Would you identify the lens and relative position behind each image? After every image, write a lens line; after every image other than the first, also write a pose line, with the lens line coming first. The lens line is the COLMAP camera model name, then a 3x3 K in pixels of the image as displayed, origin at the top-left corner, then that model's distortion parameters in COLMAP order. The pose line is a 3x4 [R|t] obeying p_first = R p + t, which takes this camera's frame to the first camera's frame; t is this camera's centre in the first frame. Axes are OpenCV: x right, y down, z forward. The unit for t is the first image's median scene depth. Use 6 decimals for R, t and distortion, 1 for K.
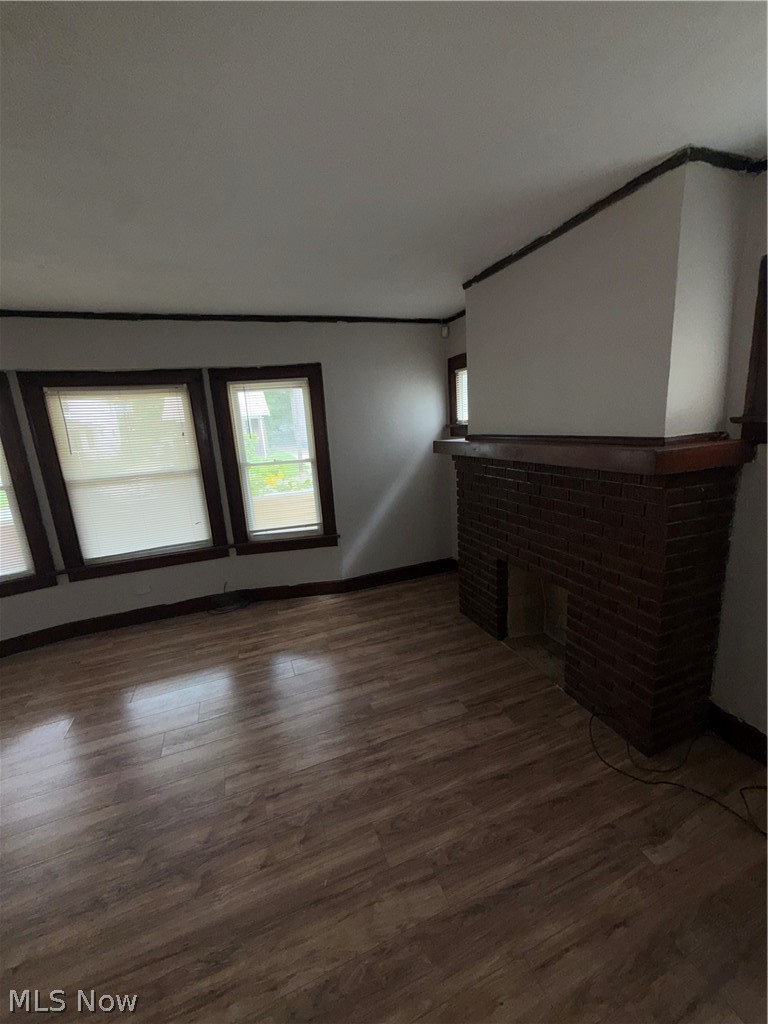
lens RADIAL K [[407.8, 0, 383.7], [0, 407.8, 509.2], [0, 0, 1]] dist [-0.000898, 0.000176]
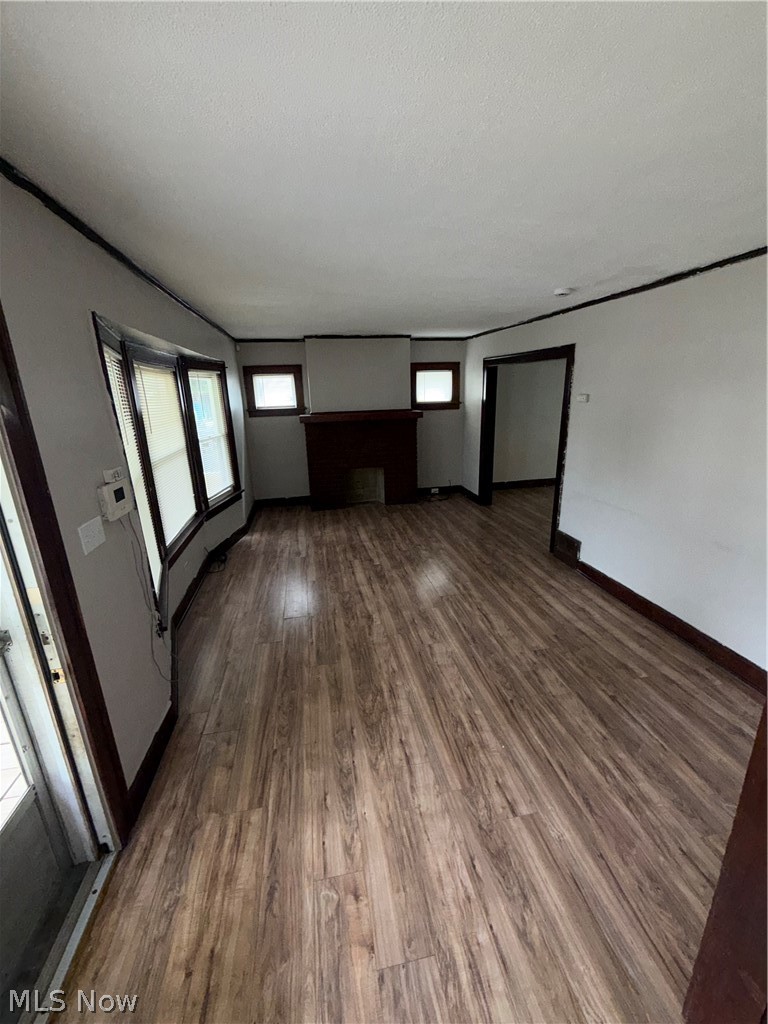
lens RADIAL K [[407.8, 0, 383.7], [0, 407.8, 509.2], [0, 0, 1]] dist [-0.000898, 0.000176]
pose [[0.178482, -0.226068, 0.957621, -1.531859], [0.226438, 0.956562, 0.183615, -0.018941], [-0.957533, 0.184070, 0.221919, 0.297504]]
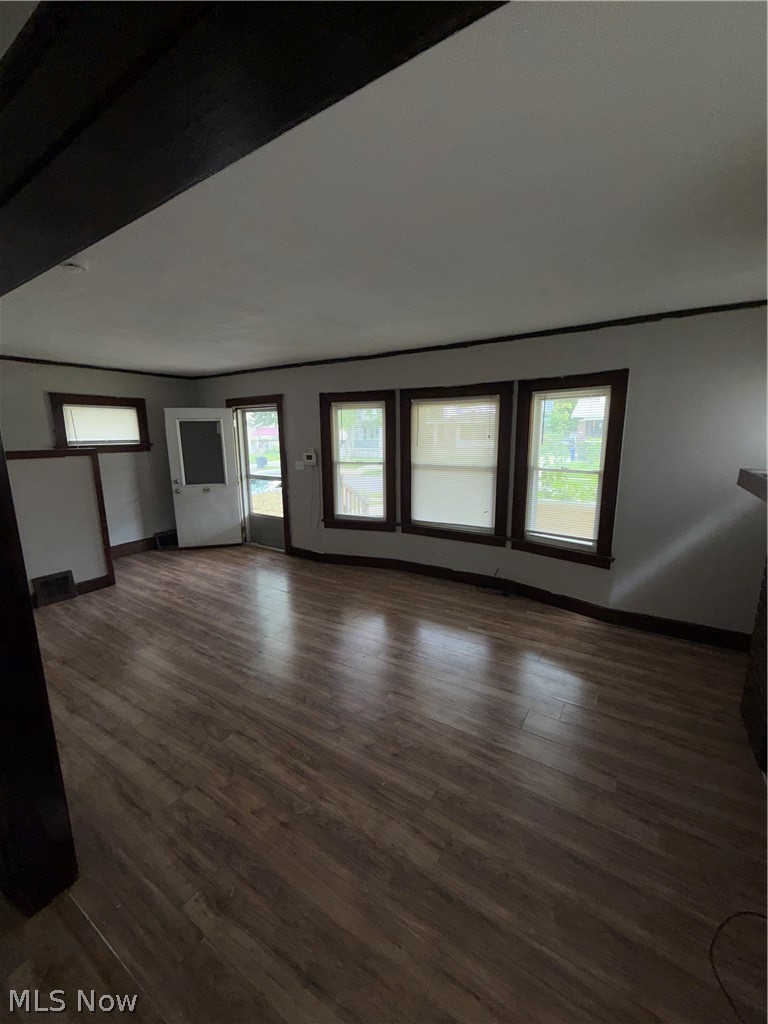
lens RADIAL K [[407.8, 0, 383.7], [0, 407.8, 509.2], [0, 0, 1]] dist [-0.000898, 0.000176]
pose [[0.591457, 0.204104, -0.780077, 0.312775], [-0.198606, 0.974504, 0.104391, -0.041906], [0.781494, 0.093185, 0.616914, 0.043040]]
